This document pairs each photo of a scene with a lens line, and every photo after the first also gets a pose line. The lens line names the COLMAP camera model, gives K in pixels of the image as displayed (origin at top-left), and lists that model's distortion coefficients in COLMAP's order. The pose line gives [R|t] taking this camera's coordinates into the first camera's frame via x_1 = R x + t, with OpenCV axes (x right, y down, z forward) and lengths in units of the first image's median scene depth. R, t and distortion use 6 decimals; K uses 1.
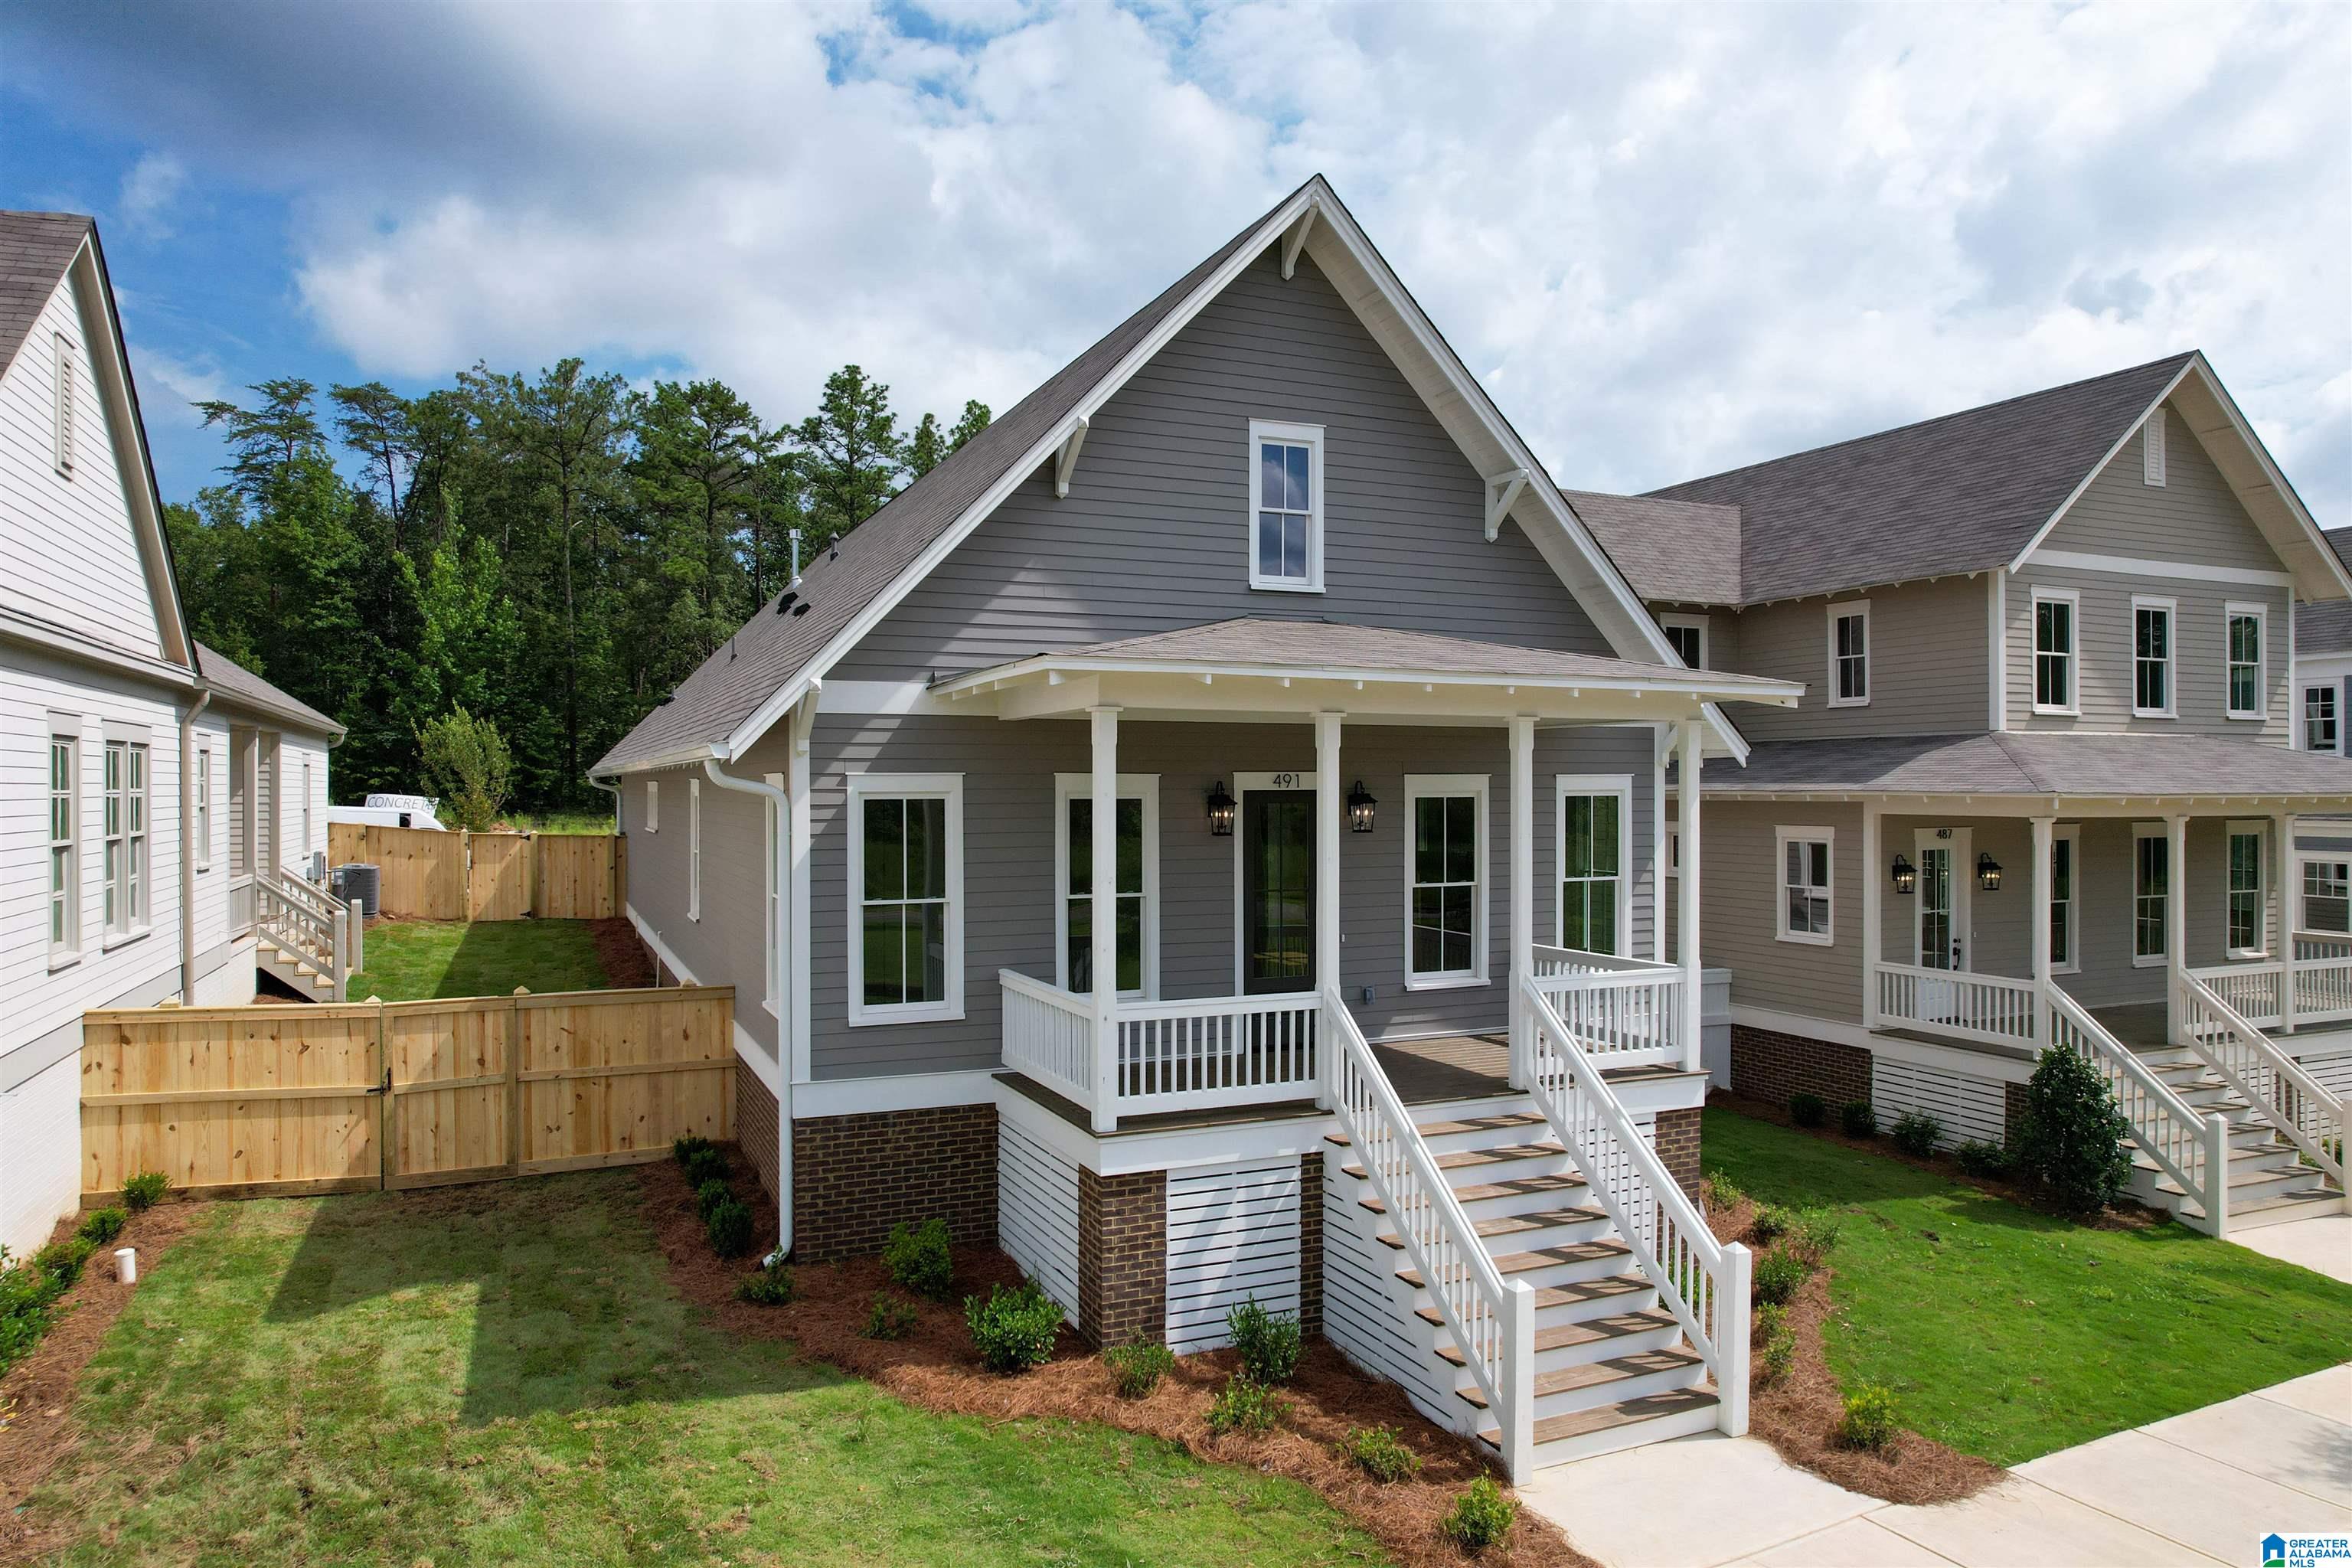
lens RADIAL K [[1496.8, 0, 1176.0], [0, 1496.8, 784.0], [0, 0, 1]] dist [-0.076497, 0.075232]
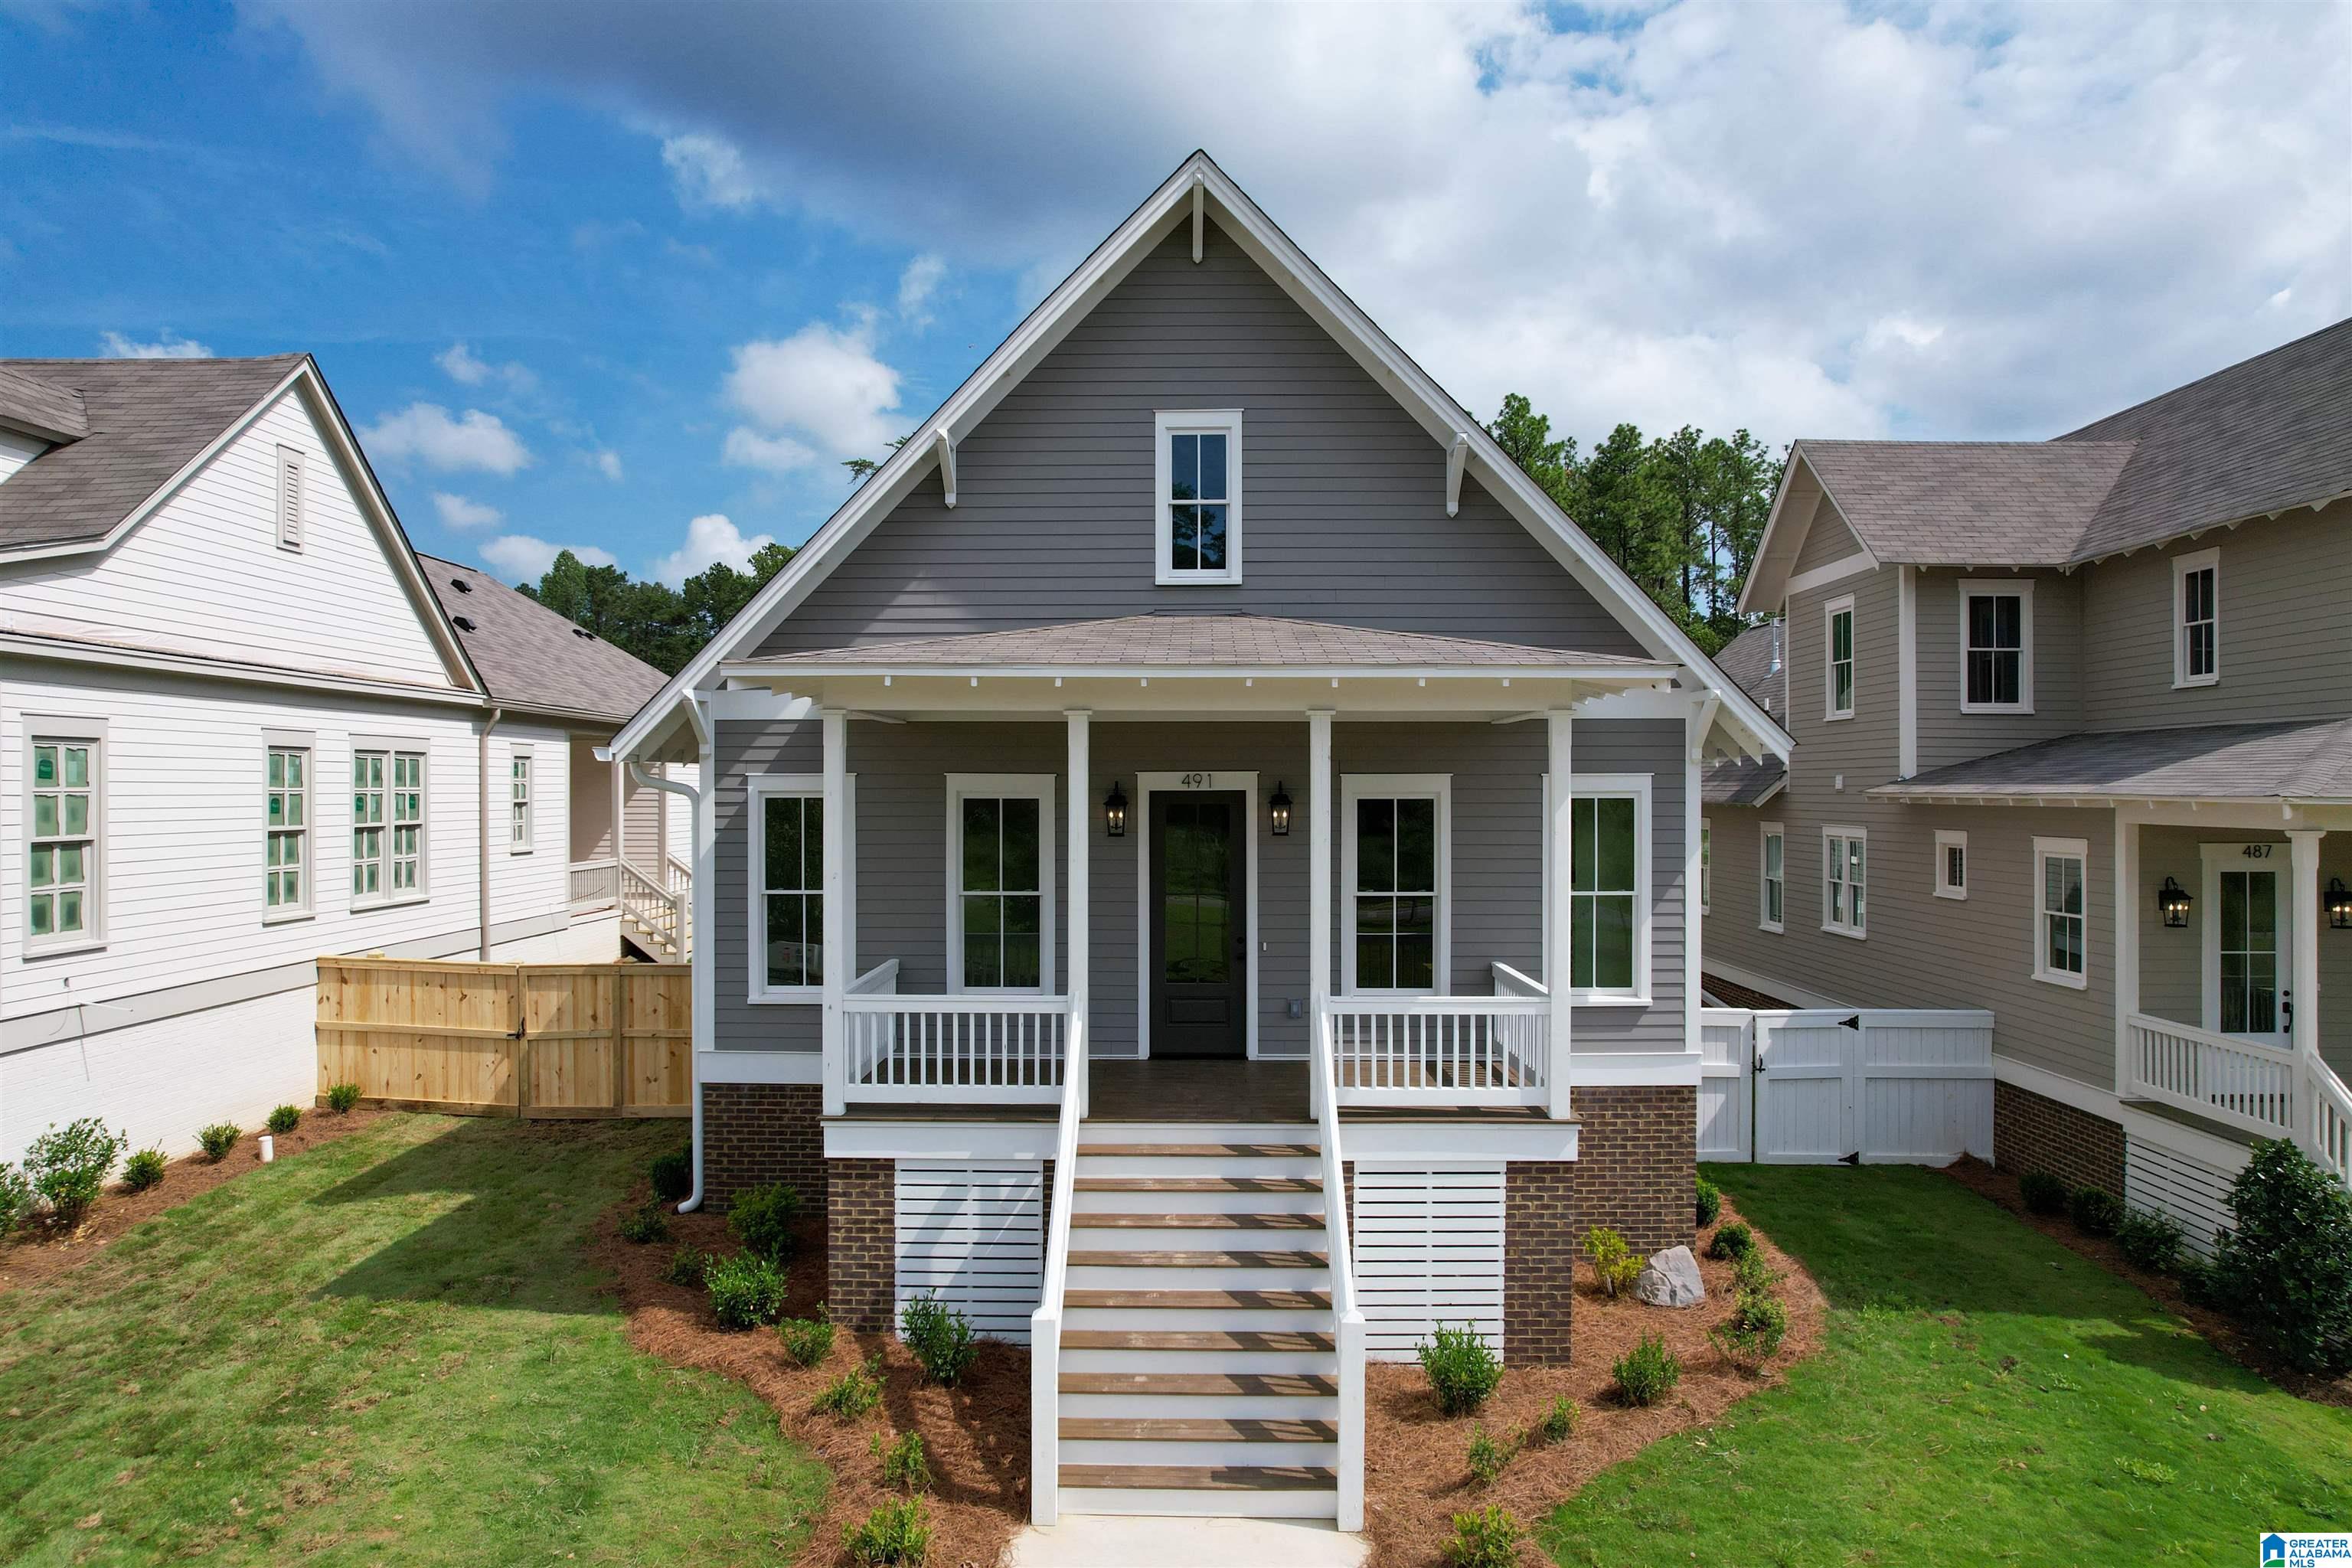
lens RADIAL K [[1500.9, 0, 1176.0], [0, 1500.9, 784.0], [0, 0, 1]] dist [-0.074362, 0.064137]
pose [[0.908994, 0.000731, -0.416809, 0.481629], [-0.001210, 0.999999, -0.000884, 0.000731], [0.416808, 0.001307, 0.908994, 0.116990]]
